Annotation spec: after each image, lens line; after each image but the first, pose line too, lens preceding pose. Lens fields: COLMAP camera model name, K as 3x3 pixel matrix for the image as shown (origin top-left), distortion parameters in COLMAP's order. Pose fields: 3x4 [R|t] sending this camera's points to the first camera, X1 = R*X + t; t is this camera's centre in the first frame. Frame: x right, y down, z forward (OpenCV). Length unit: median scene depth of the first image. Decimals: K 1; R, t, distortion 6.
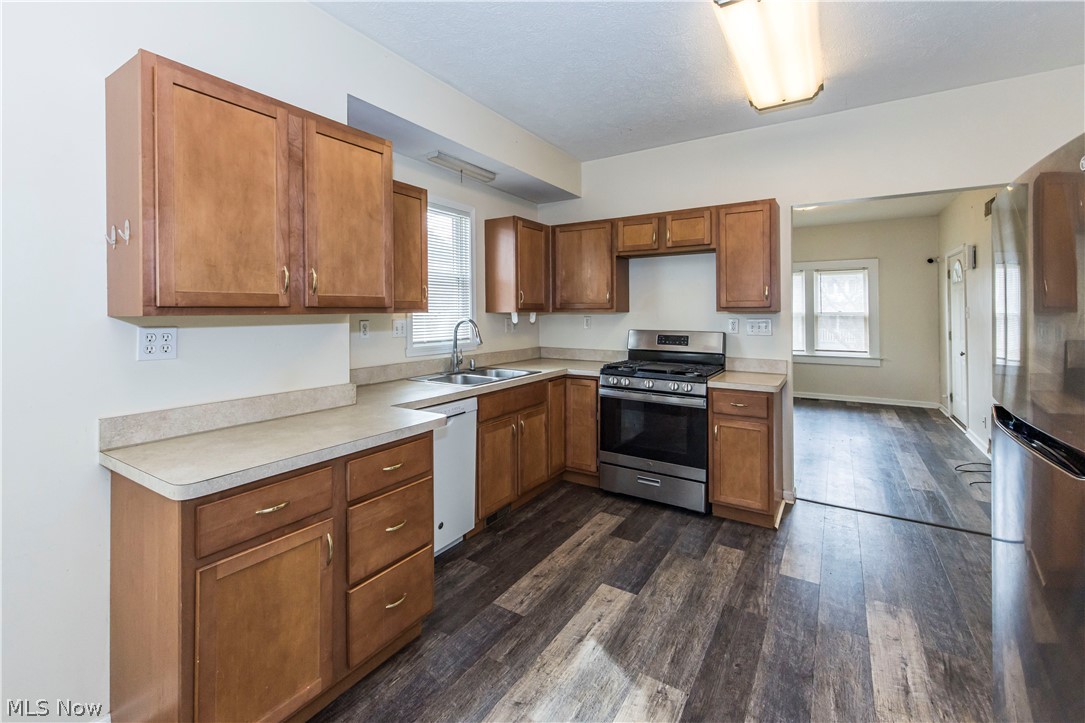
lens RADIAL K [[488.7, 0, 514.1], [0, 488.7, 312.8], [0, 0, 1]] dist [-0.002898, 0.005390]
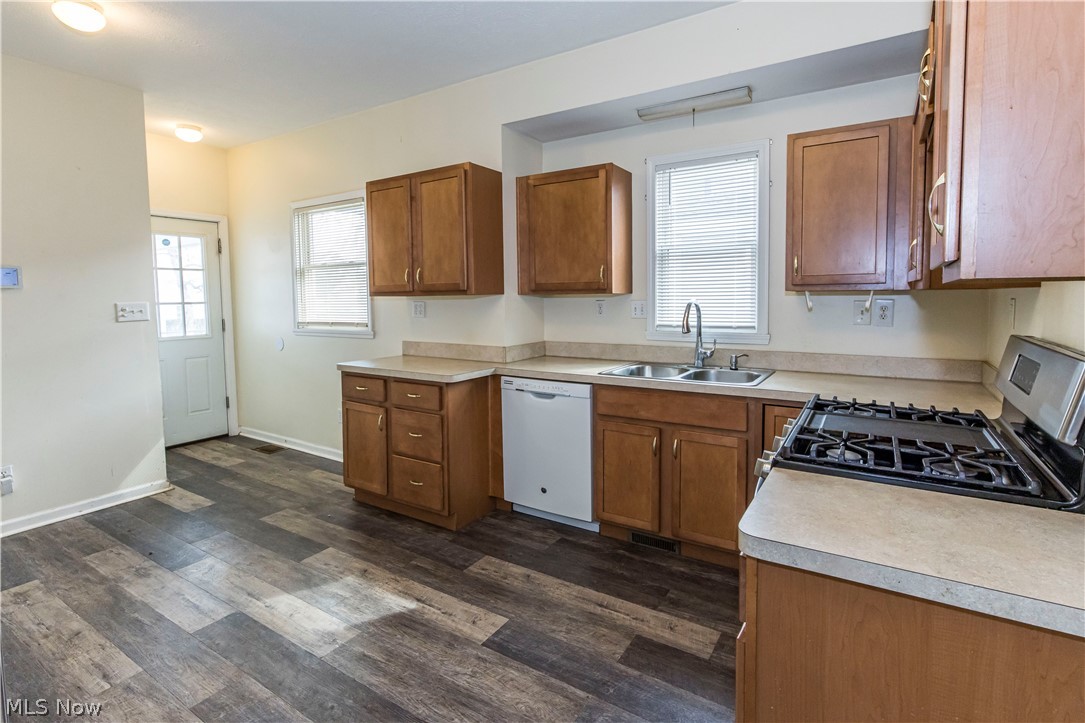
lens RADIAL K [[507.4, 0, 561.4], [0, 507.4, 332.6], [0, 0, 1]] dist [-0.002991, 0.002105]
pose [[0.038069, 0.073789, -0.996547, 1.041479], [0.007725, 0.997218, 0.074134, 0.003042], [0.999245, -0.010520, 0.037393, 1.095359]]
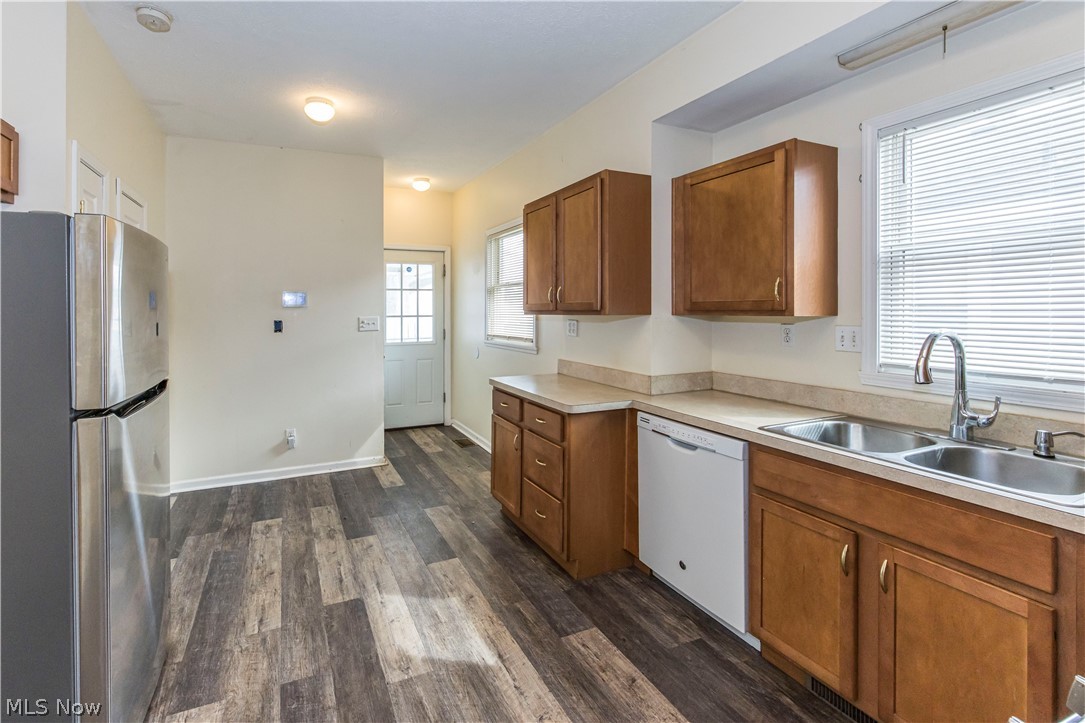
lens RADIAL K [[471.9, 0, 484.4], [0, 471.9, 314.8], [0, 0, 1]] dist [-0.001775, 0.001113]
pose [[-0.549168, 0.014741, -0.835582, 0.791182], [0.004098, 0.999880, 0.014946, -0.017256], [0.835702, 0.004784, -0.549162, 1.270961]]
